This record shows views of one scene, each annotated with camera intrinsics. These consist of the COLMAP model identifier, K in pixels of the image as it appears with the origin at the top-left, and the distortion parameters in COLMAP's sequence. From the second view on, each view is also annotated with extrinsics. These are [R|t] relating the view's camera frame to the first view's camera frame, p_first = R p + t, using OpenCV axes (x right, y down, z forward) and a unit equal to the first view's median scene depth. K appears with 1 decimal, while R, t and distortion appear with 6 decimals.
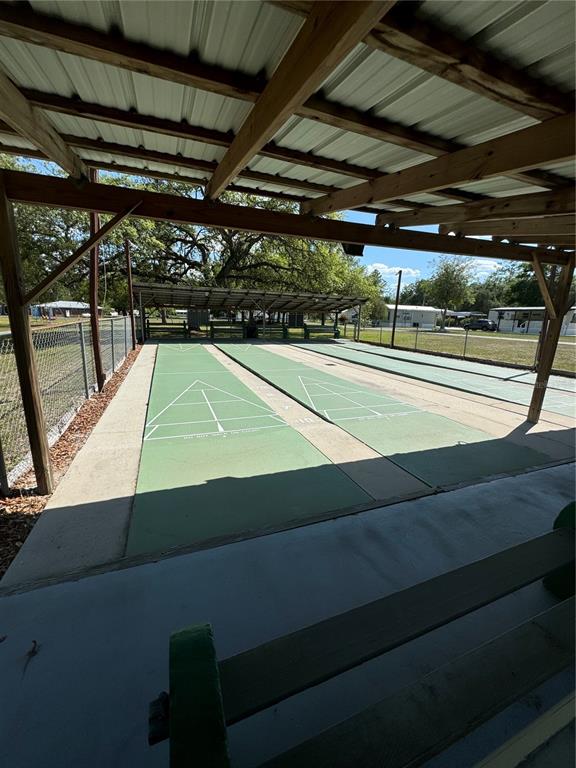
lens RADIAL K [[307.4, 0, 288.0], [0, 307.4, 384.0], [0, 0, 1]] dist [-0.006687, 0.000100]
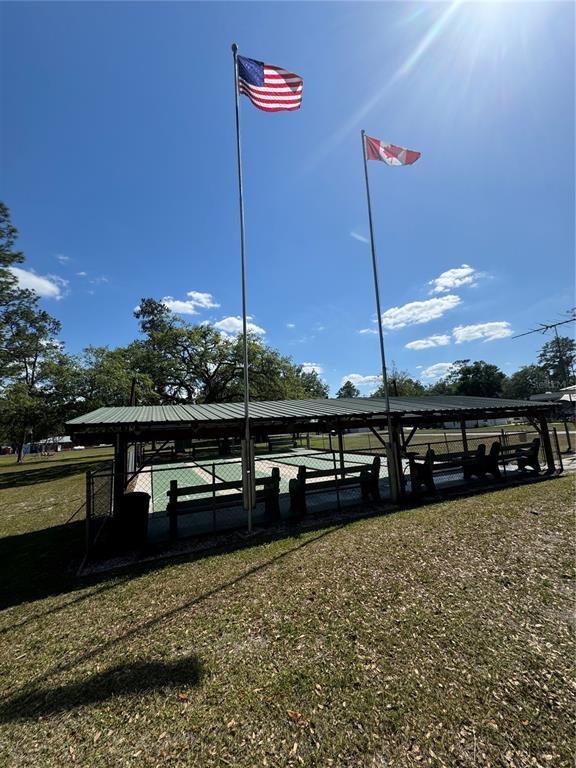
lens RADIAL K [[307.4, 0, 288.0], [0, 307.4, 384.0], [0, 0, 1]] dist [-0.006687, 0.000100]
pose [[0.994854, -0.087190, 0.051609, 0.069766], [0.099830, 0.930550, -0.352292, 0.037361], [-0.017308, 0.355632, 0.934466, -0.208486]]
